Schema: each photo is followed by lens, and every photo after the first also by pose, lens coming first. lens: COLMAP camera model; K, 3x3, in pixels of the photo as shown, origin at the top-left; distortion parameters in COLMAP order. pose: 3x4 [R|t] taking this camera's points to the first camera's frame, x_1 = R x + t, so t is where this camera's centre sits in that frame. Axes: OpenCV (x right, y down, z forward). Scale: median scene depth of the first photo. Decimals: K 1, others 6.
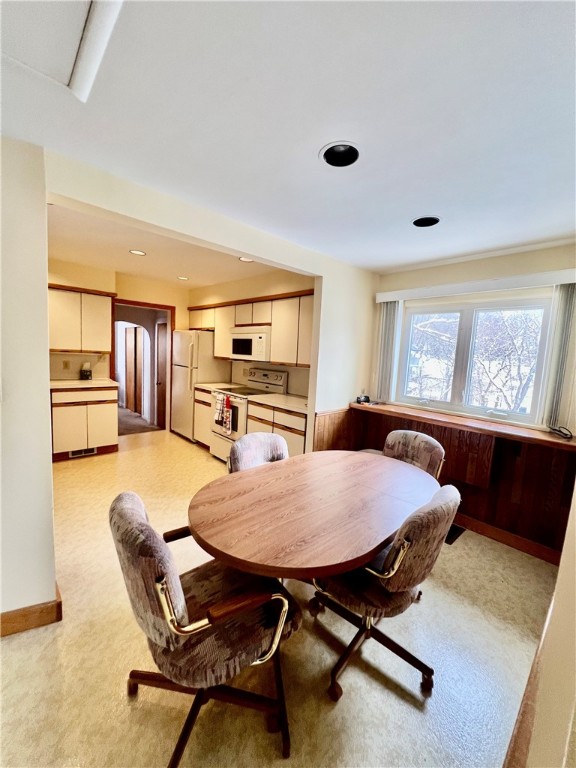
lens RADIAL K [[311.7, 0, 288.0], [0, 311.7, 384.0], [0, 0, 1]] dist [-0.000644, 0.000030]
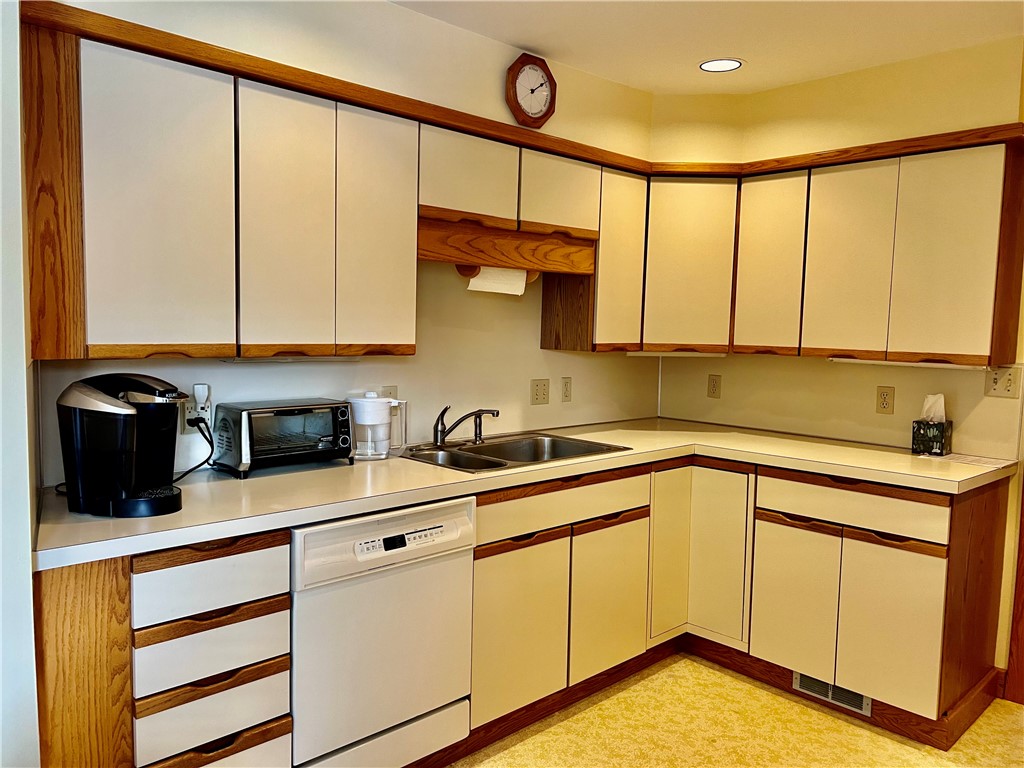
lens RADIAL K [[760.9, 0, 512.0], [0, 760.9, 384.0], [0, 0, 1]] dist [0.035249, -0.067567]
pose [[0.013479, 0.025831, -0.999575, 0.057562], [-0.115658, 0.992997, 0.024102, -0.053346], [0.993198, 0.115284, 0.016372, 0.627031]]
